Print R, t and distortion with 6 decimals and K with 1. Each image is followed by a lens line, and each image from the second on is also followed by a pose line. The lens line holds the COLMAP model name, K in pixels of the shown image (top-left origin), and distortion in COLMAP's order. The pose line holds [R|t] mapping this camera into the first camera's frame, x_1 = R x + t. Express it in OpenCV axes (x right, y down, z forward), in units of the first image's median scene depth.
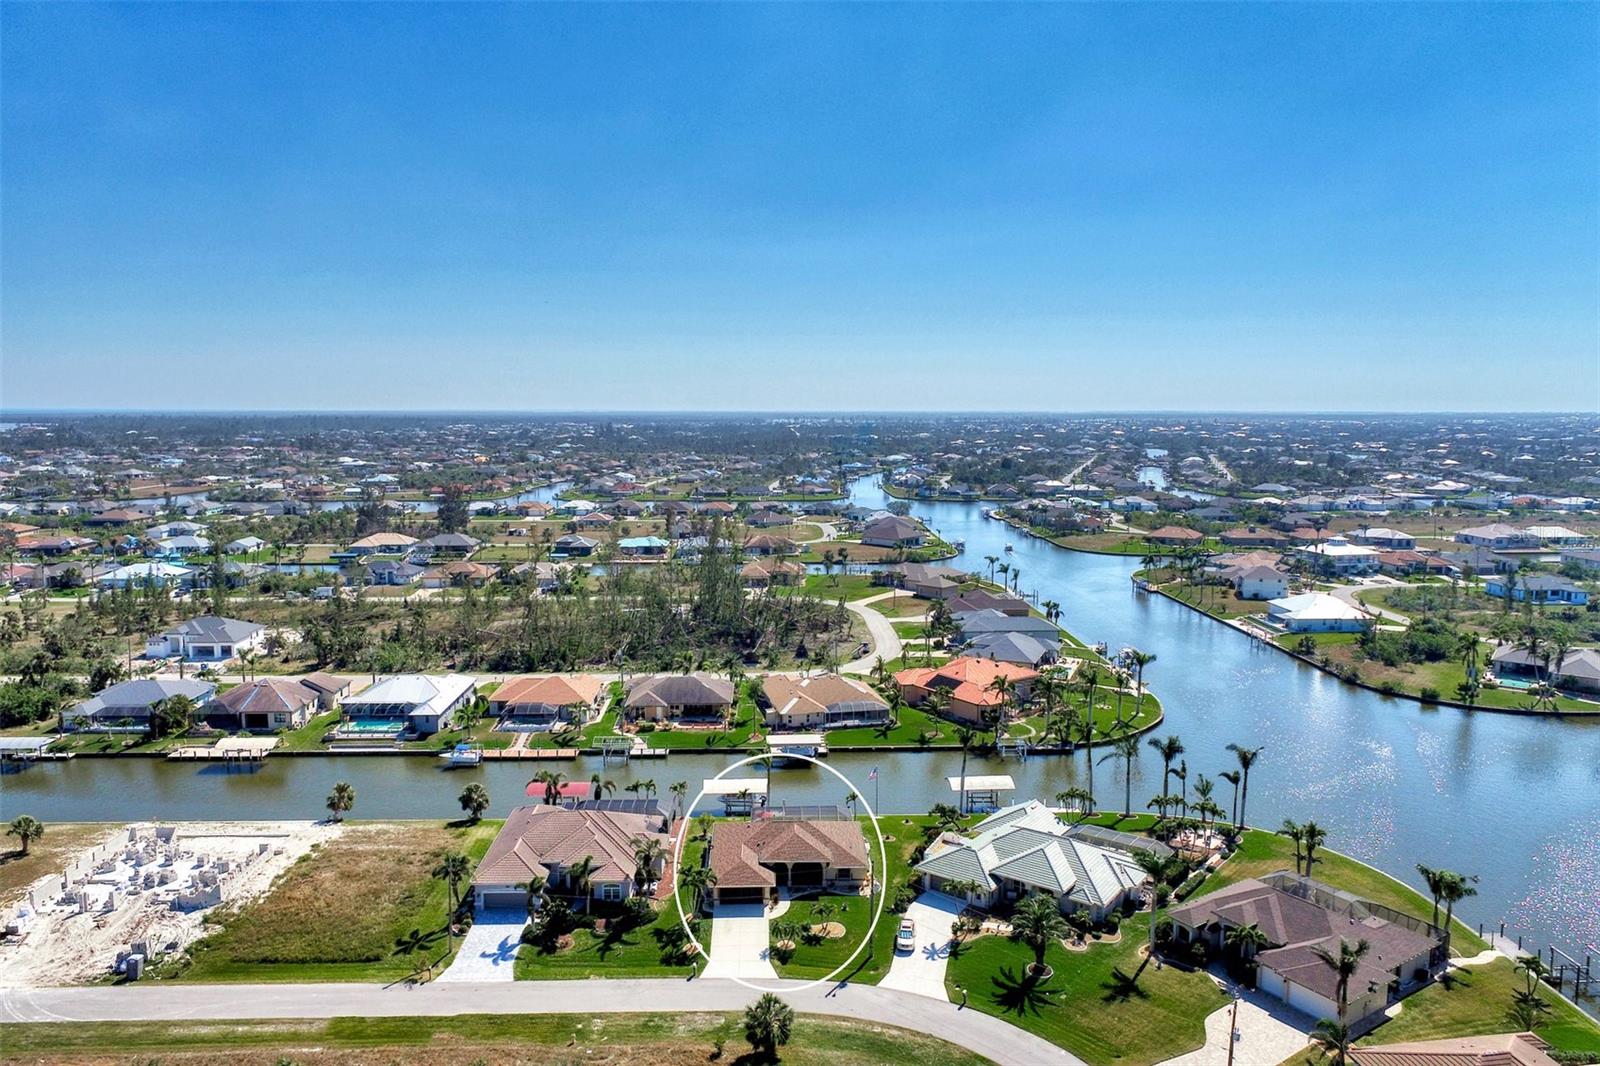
lens RADIAL K [[1073.9, 0, 800.0], [0, 1073.9, 533.0], [0, 0, 1]] dist [-0.012334, 0.001575]
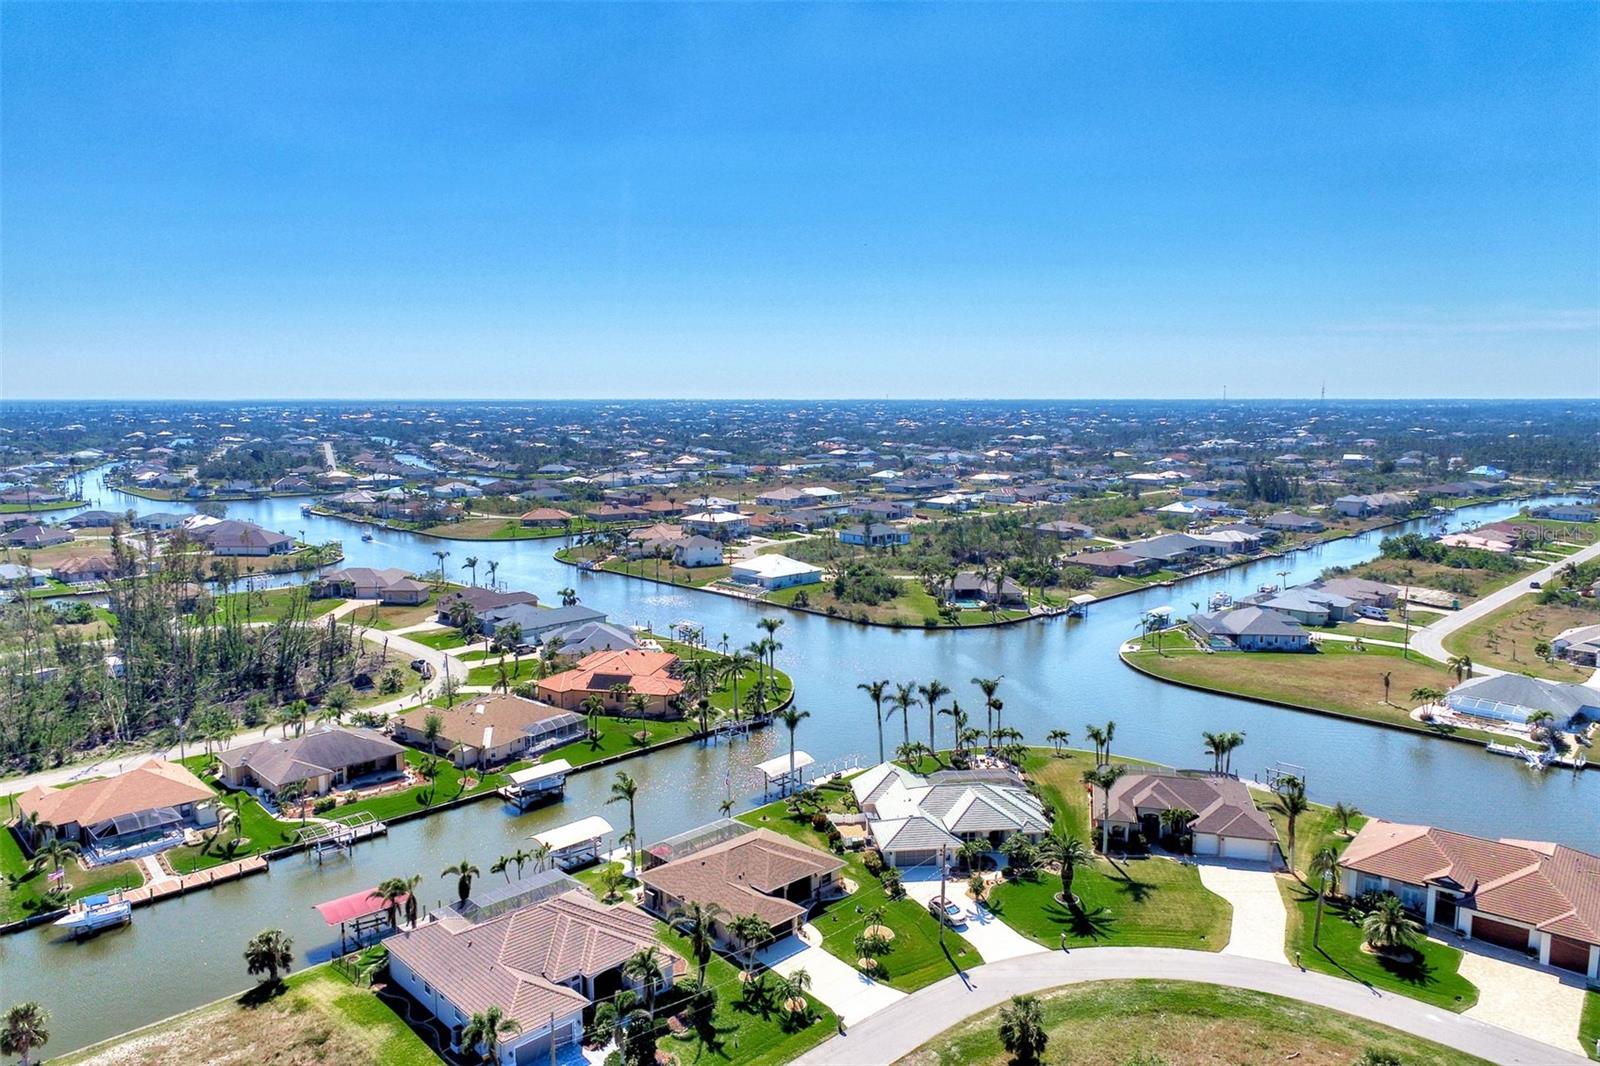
lens RADIAL K [[1073.9, 0, 800.0], [0, 1073.9, 533.0], [0, 0, 1]] dist [-0.012334, 0.001575]
pose [[0.736544, -0.084461, 0.671096, -0.583432], [0.076541, 0.996208, 0.041373, -0.023384], [-0.672045, 0.020893, 0.740215, 0.318708]]
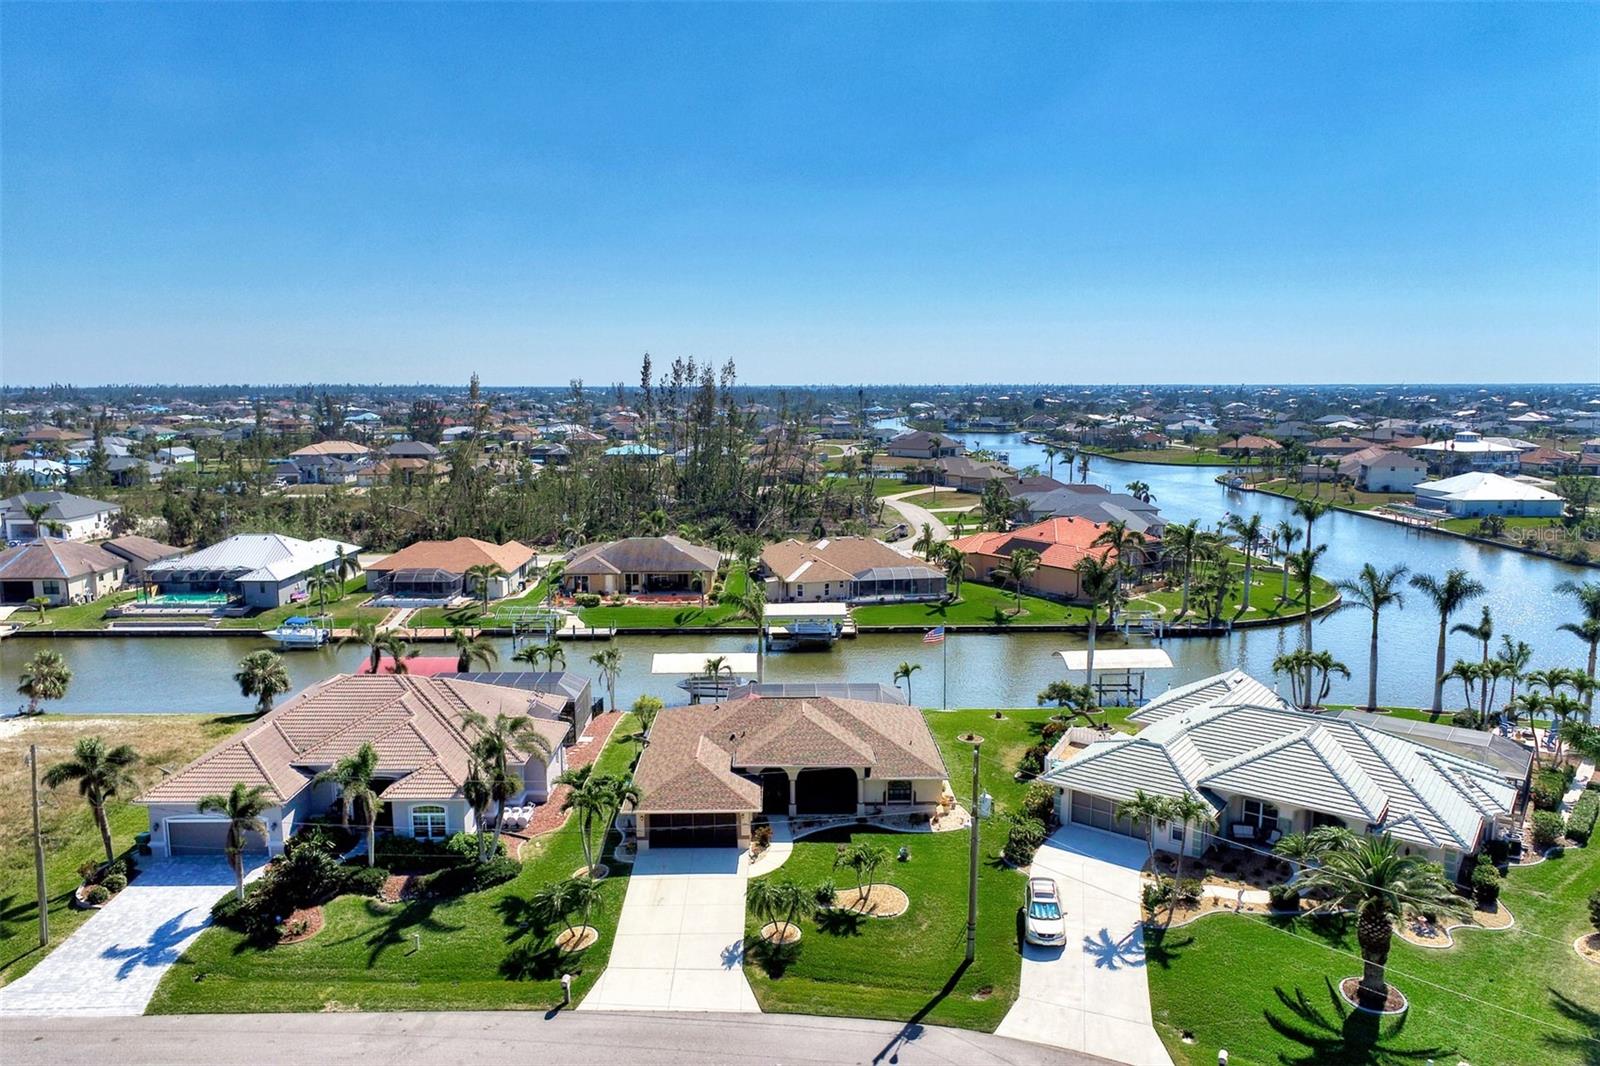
lens RADIAL K [[1073.9, 0, 800.0], [0, 1073.9, 533.0], [0, 0, 1]] dist [-0.012334, 0.001575]
pose [[0.999865, -0.001551, -0.016370, 0.002471], [0.001954, 0.999695, 0.024636, 0.184112], [0.016327, -0.024665, 0.999562, 0.497519]]
